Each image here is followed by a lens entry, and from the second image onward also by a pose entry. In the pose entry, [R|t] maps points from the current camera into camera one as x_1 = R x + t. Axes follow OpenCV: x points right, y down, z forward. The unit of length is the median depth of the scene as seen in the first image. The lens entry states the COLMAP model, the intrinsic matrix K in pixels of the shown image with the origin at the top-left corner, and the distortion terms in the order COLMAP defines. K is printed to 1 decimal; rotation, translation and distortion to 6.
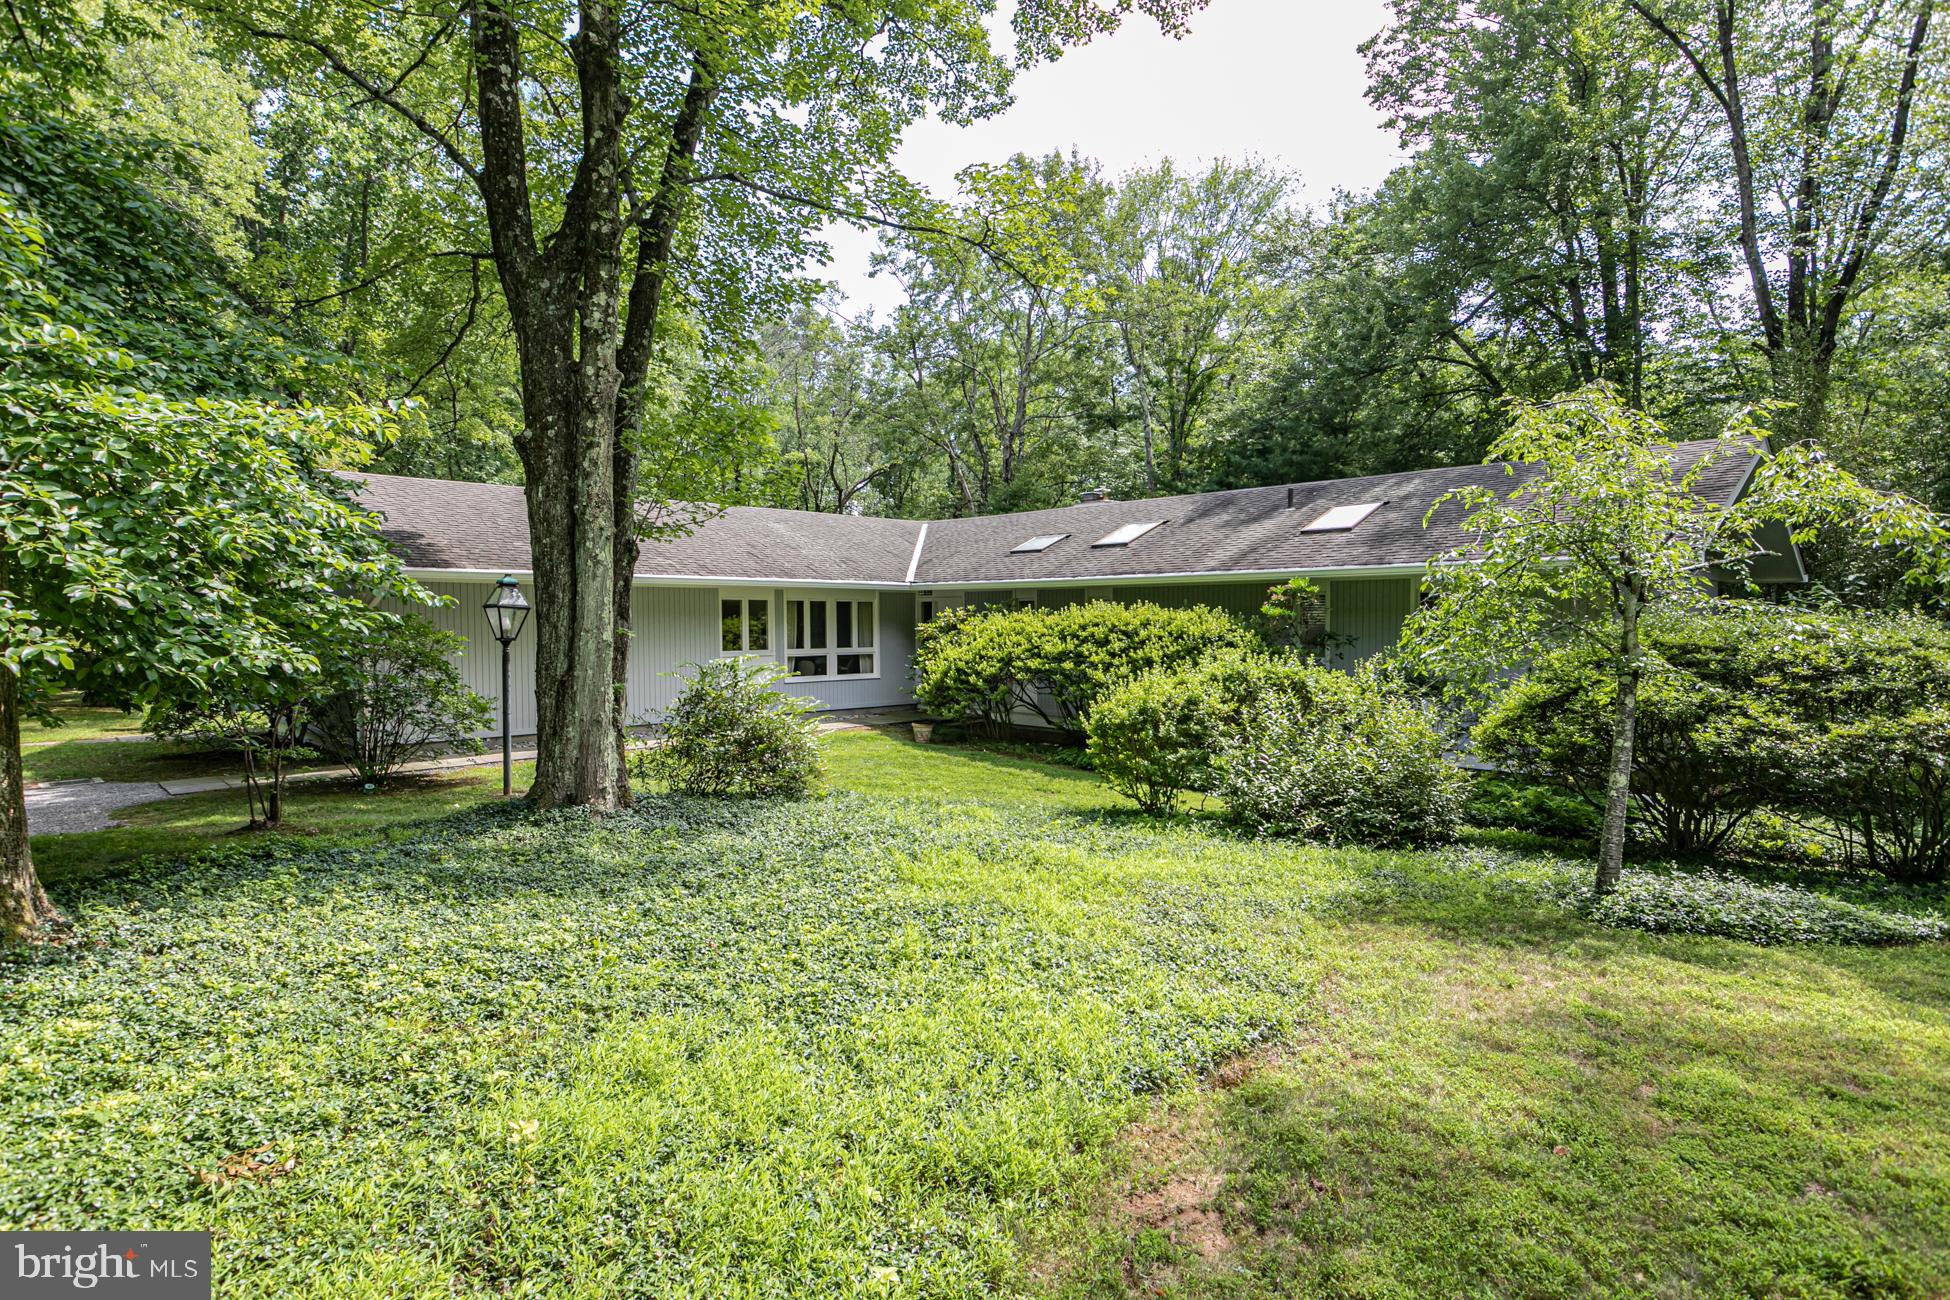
lens RADIAL K [[1051.5, 0, 975.0], [0, 1051.5, 650.0], [0, 0, 1]] dist [0.005380, 0.000817]
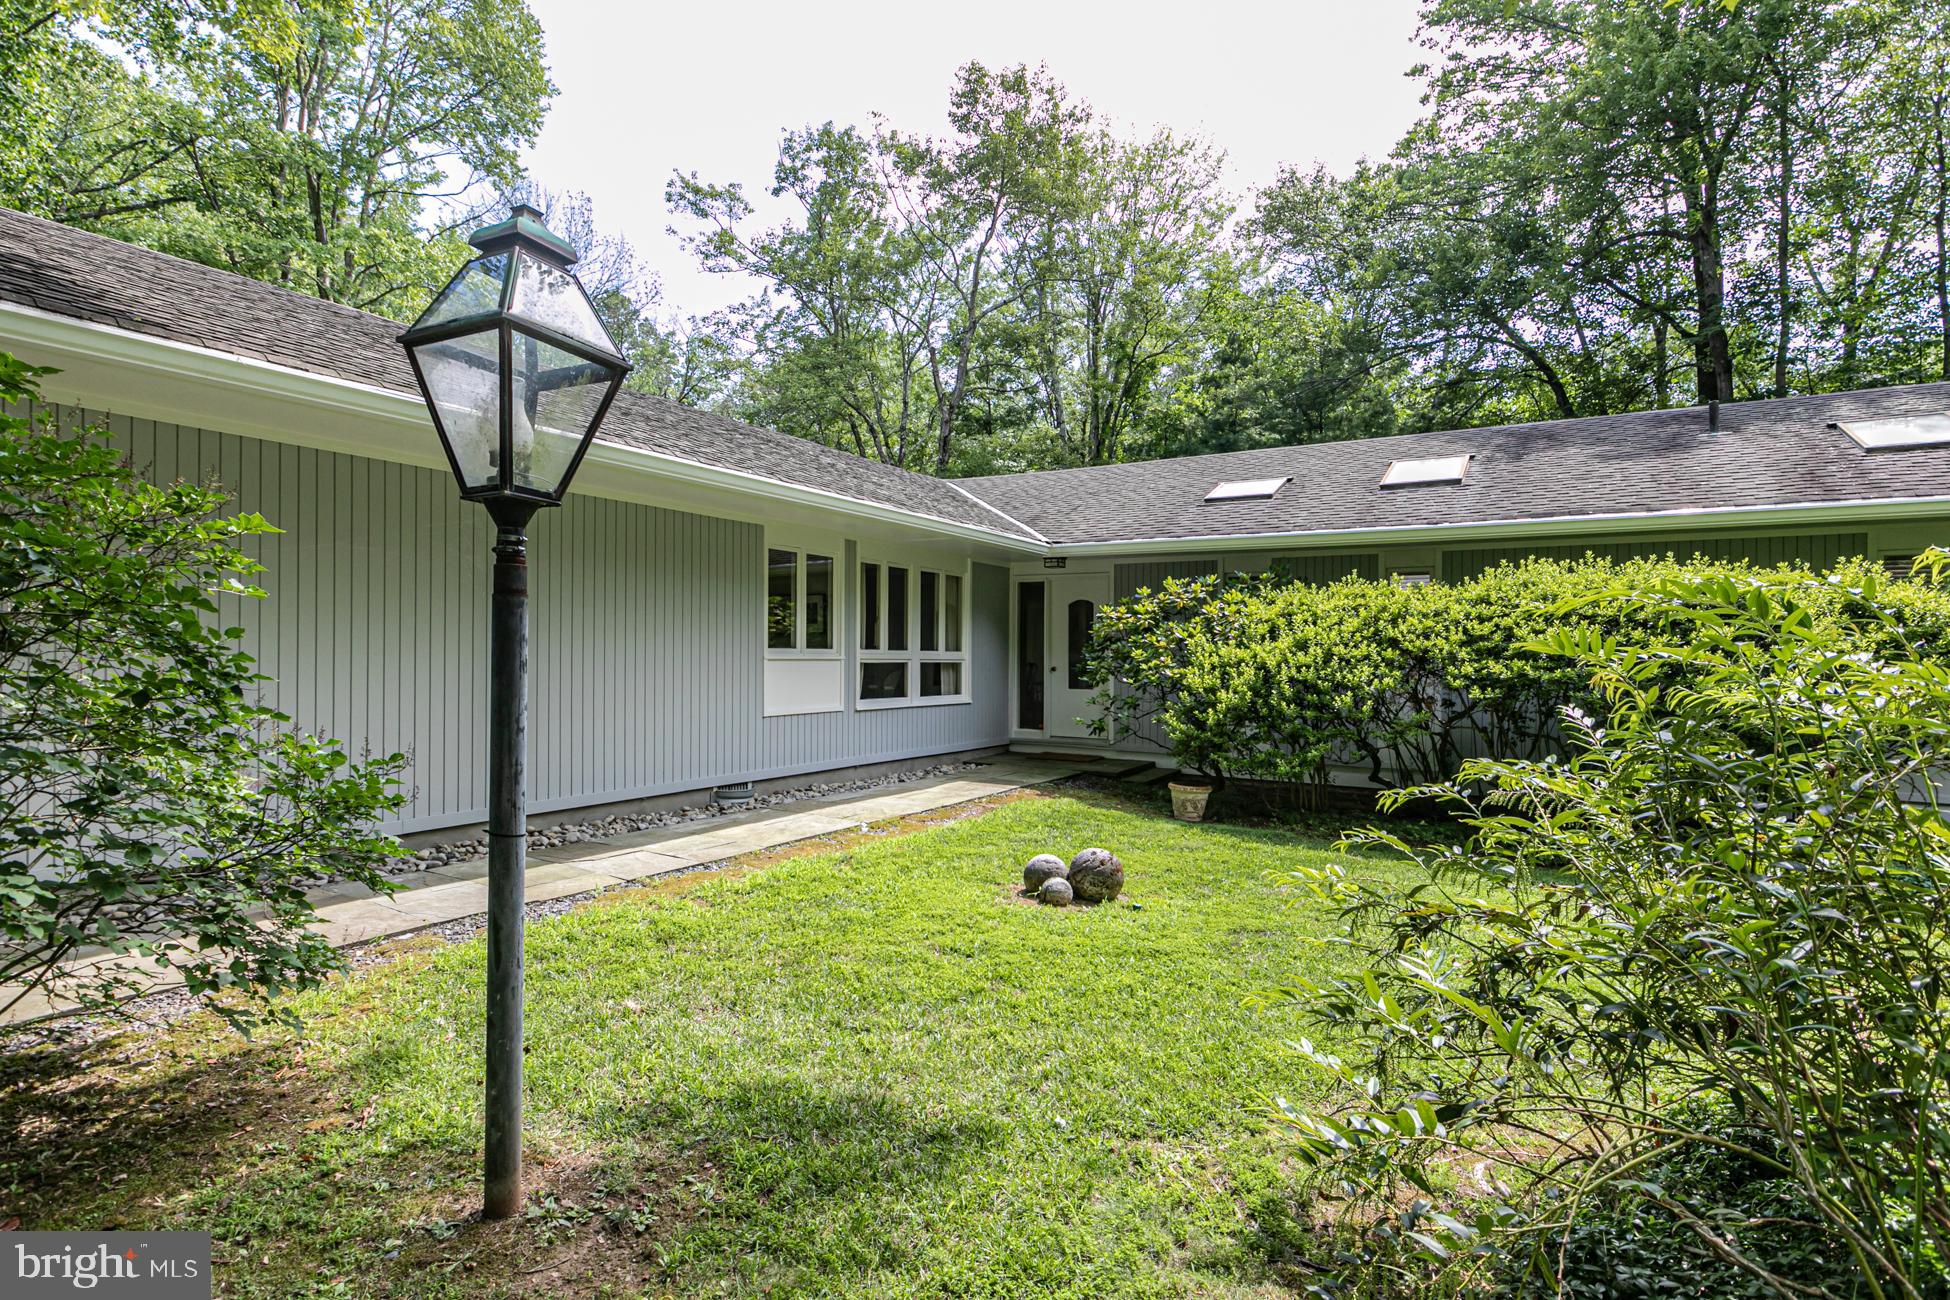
lens RADIAL K [[983.1, 0, 975.0], [0, 983.1, 650.0], [0, 0, 1]] dist [0.000888, 0.000101]
pose [[0.966589, 0.011444, 0.256077, -0.254485], [-0.002472, 0.999373, -0.035329, 0.017718], [-0.256321, 0.033516, 0.966010, 0.488994]]
